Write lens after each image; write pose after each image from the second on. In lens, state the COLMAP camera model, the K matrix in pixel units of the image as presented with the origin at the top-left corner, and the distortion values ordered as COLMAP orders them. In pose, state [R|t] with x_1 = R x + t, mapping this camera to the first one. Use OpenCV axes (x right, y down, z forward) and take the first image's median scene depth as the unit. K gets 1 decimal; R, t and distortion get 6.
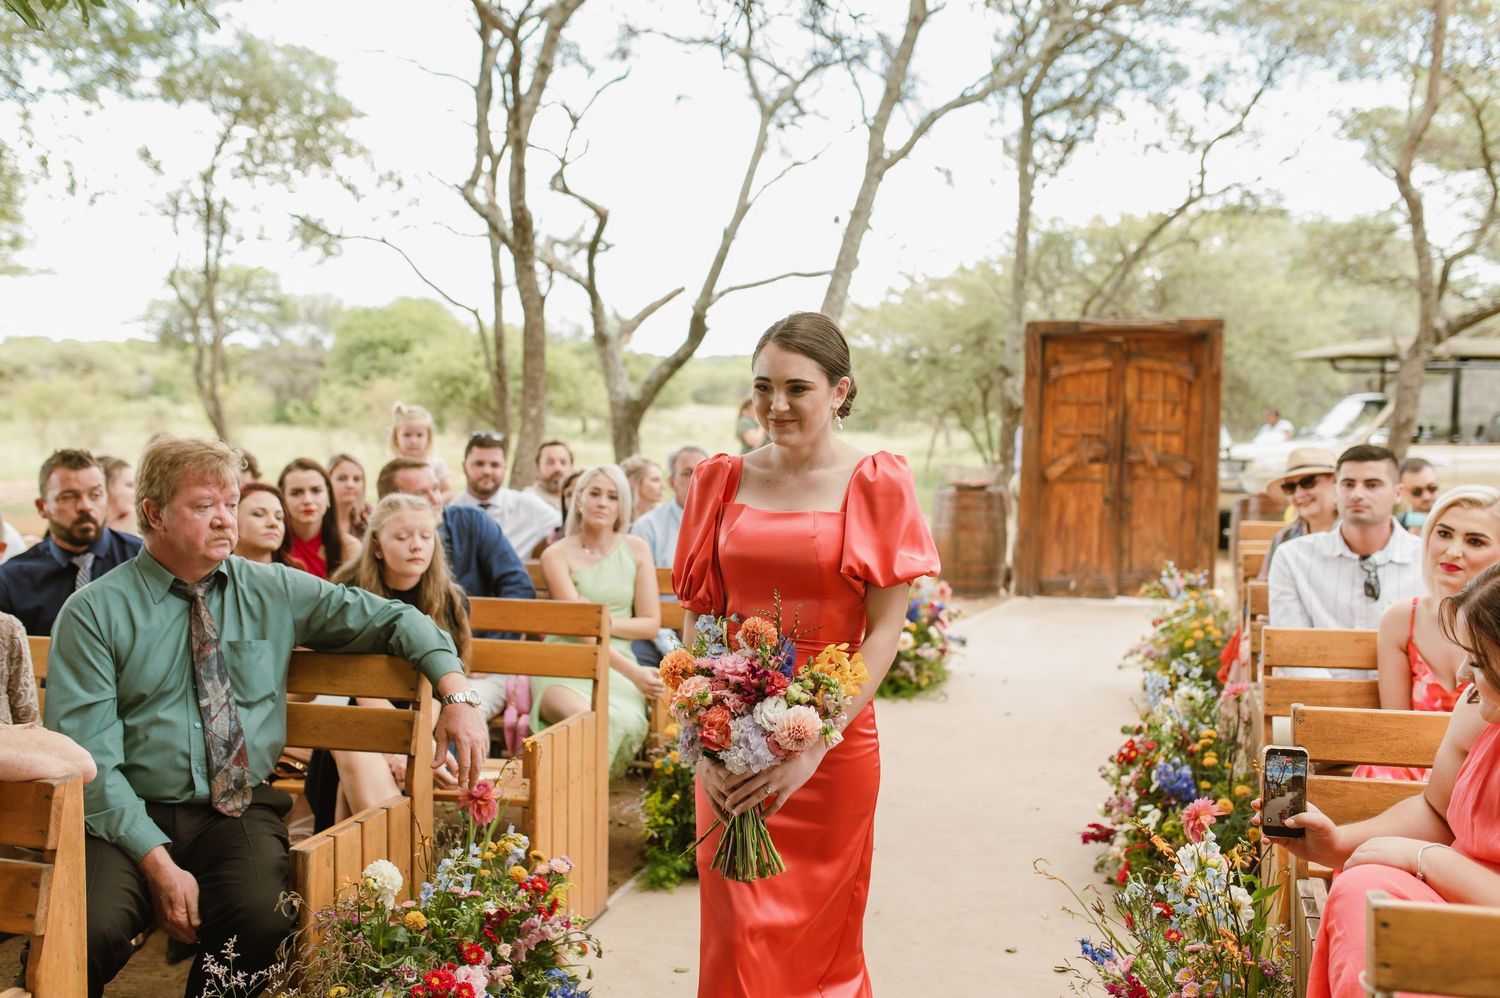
lens RADIAL K [[1427.7, 0, 736.9], [0, 1427.7, 501.7], [0, 0, 1]] dist [0.041077, 0.000000]
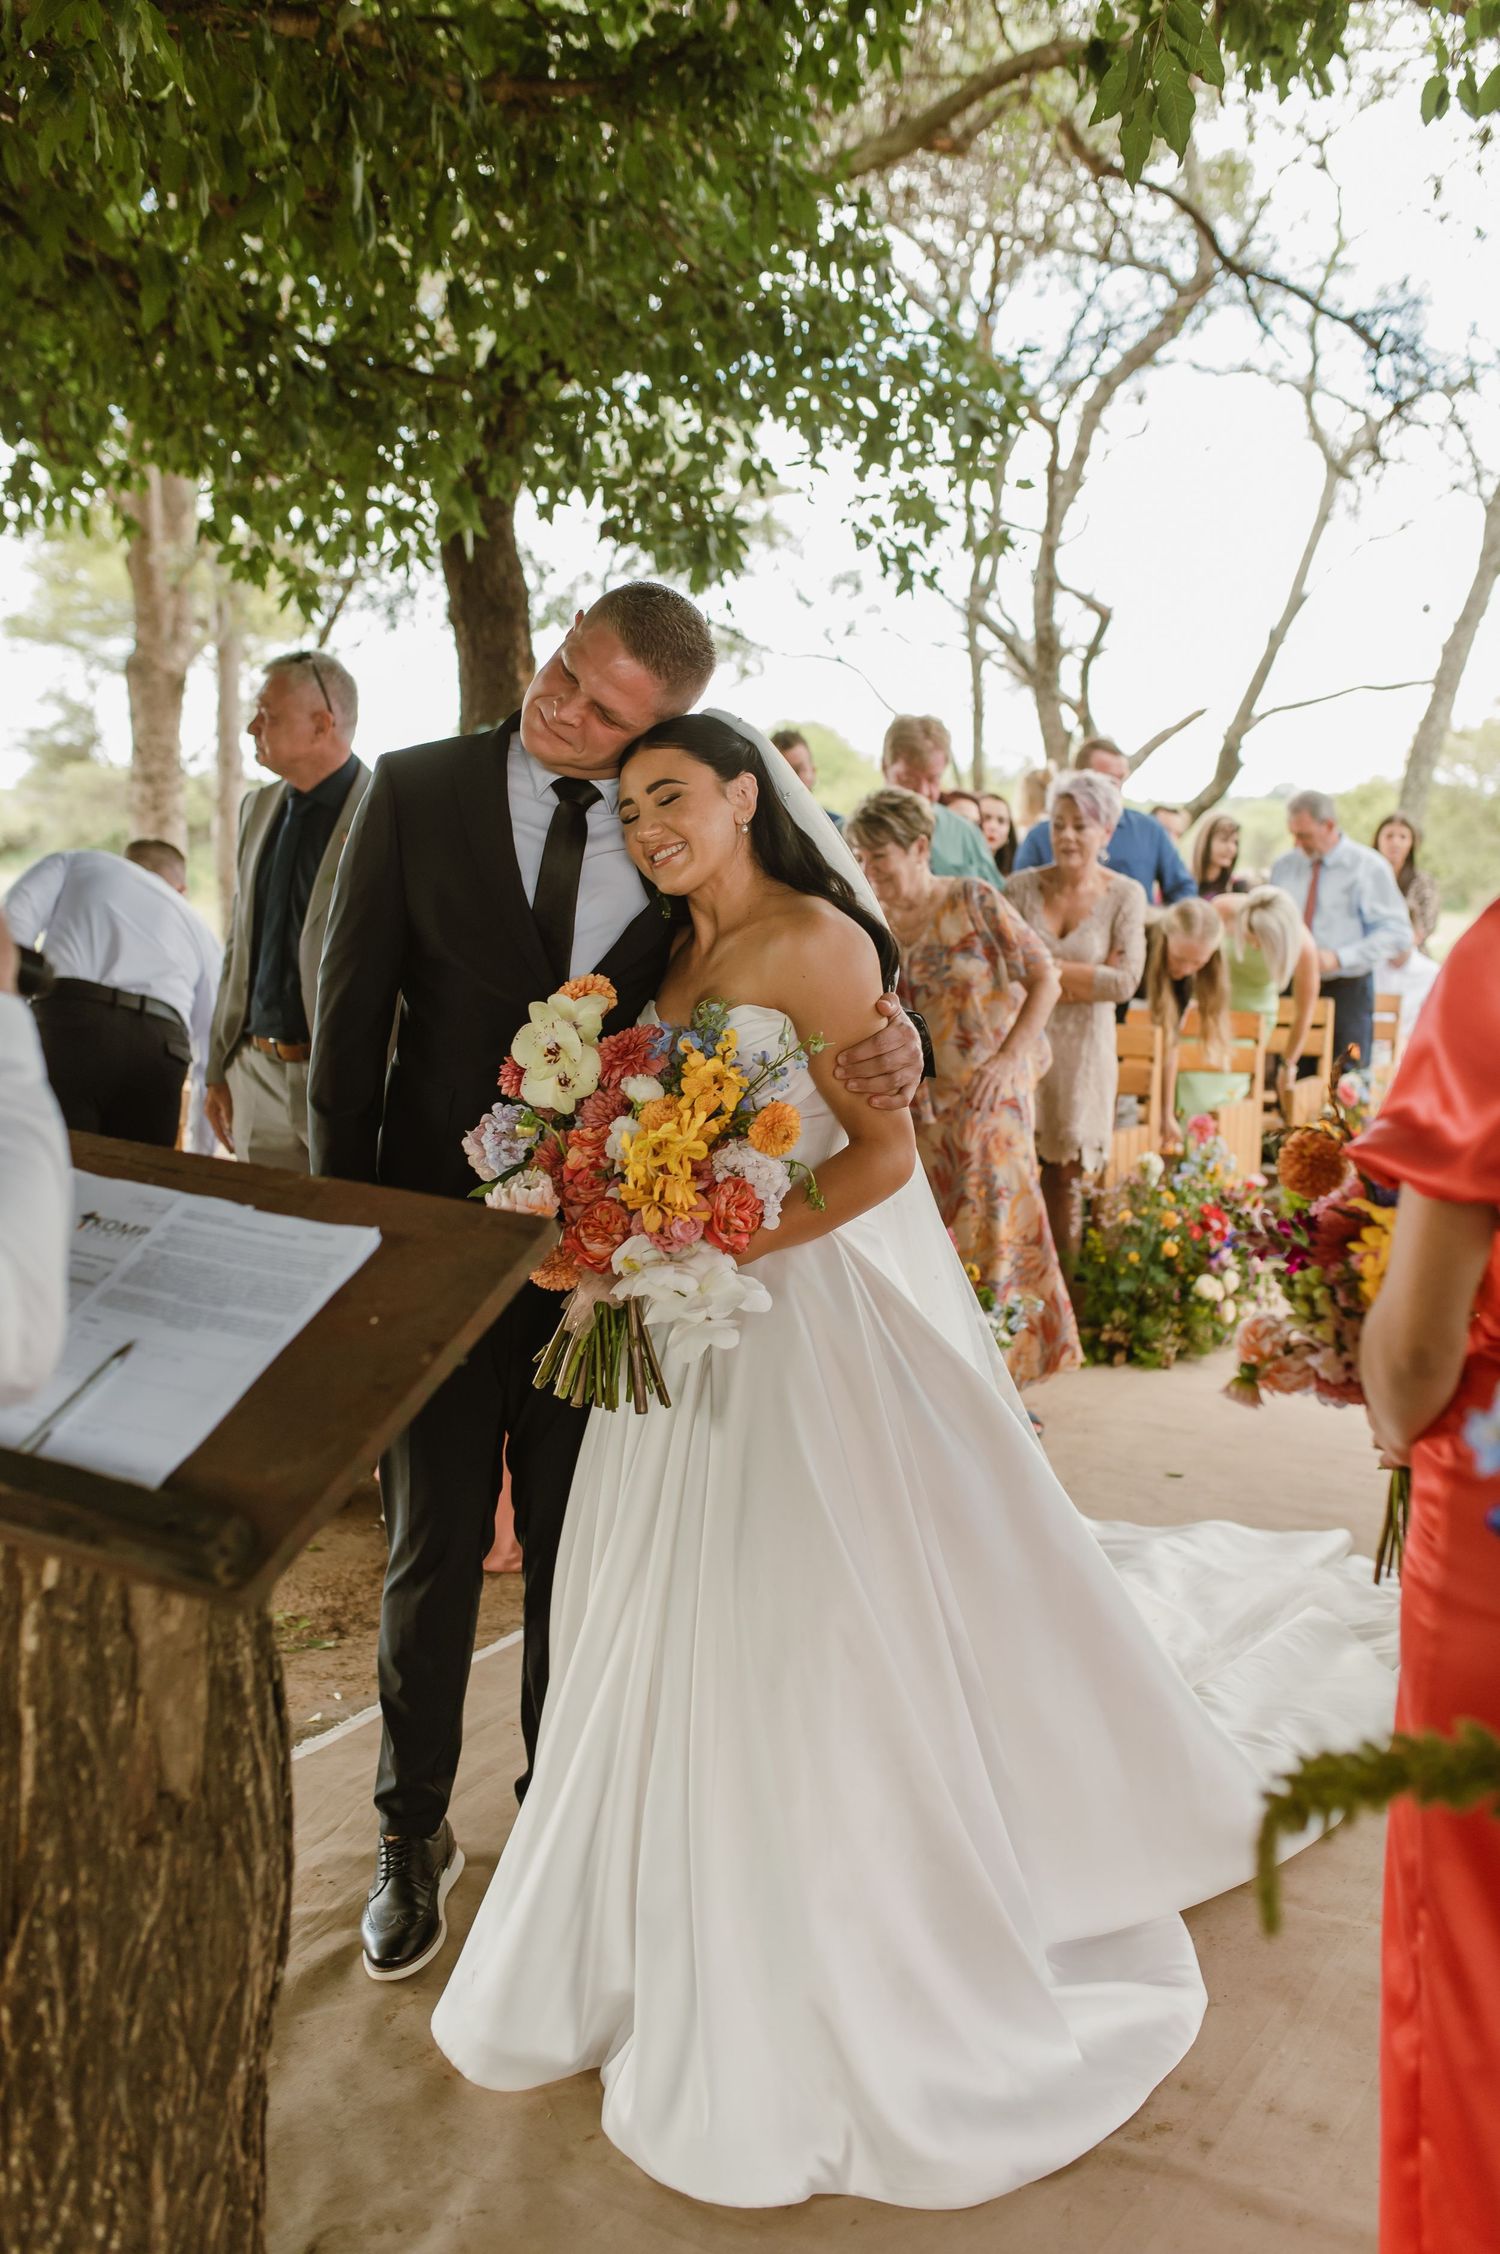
lens RADIAL K [[2145.4, 0, 806.9], [0, 2145.4, 1124.2], [0, 0, 1]] dist [0.041077, 0.000000]
pose [[0.980625, 0.019780, -0.194894, -0.031479], [-0.010404, 0.998744, 0.049013, 0.021939], [0.195619, -0.046036, 0.979599, -0.234783]]
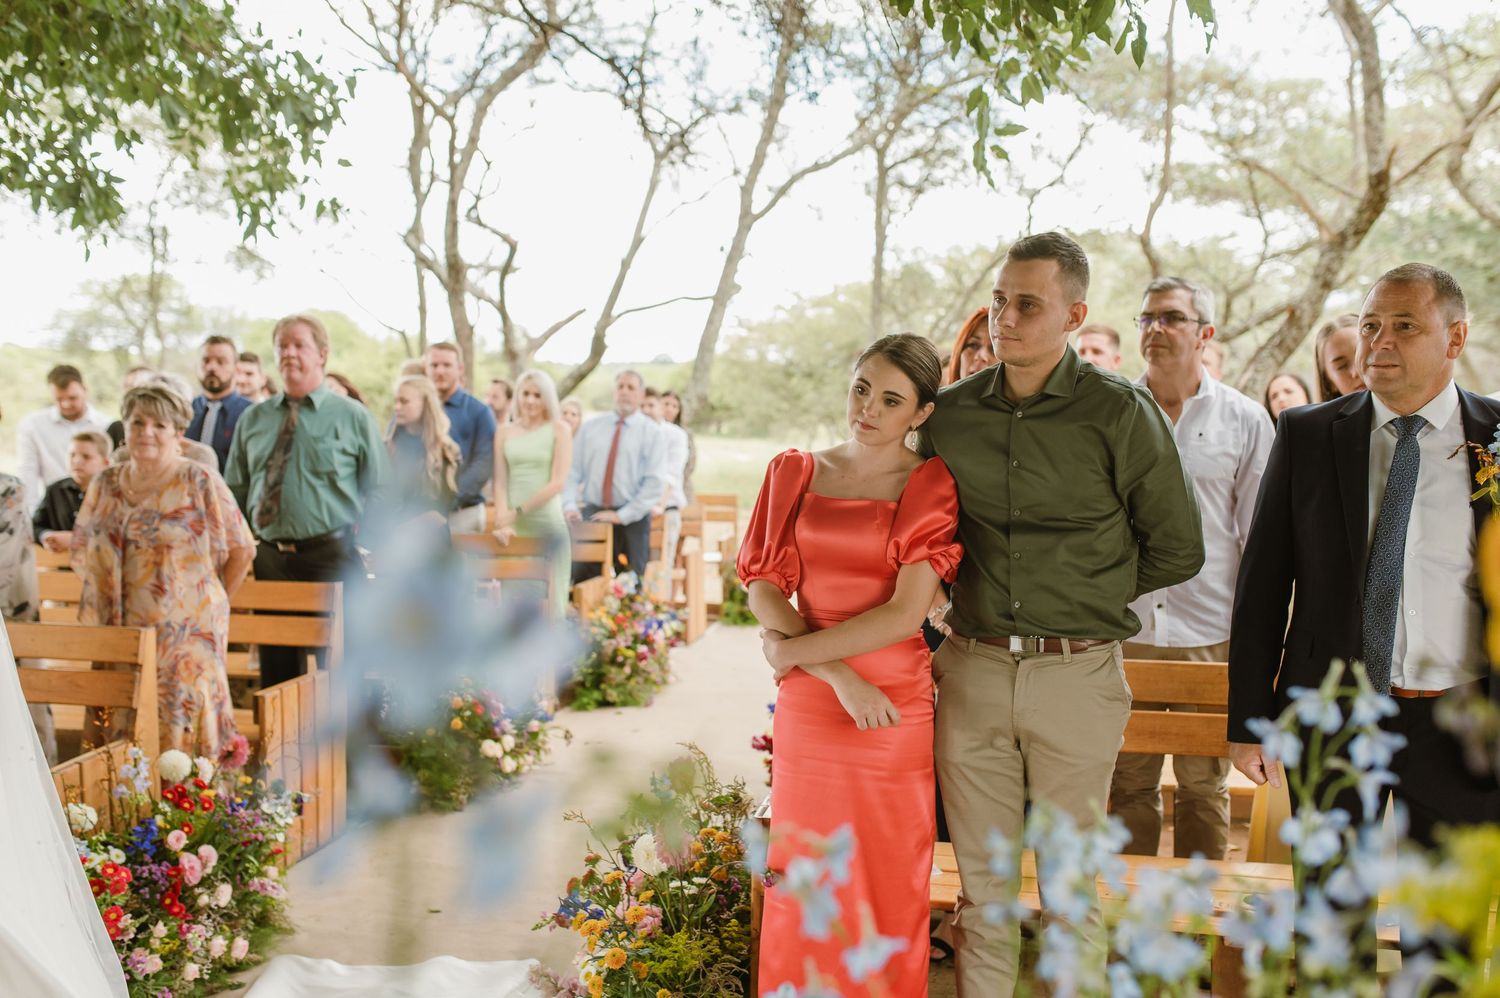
lens RADIAL K [[1427.7, 0, 748.3], [0, 1427.7, 486.7], [0, 0, 1]] dist [0.041077, 0.000000]
pose [[0.996909, -0.003994, 0.078462, 0.002018], [0.005188, 0.999874, -0.015022, 0.010521], [-0.078392, 0.015382, 0.996804, -0.194737]]
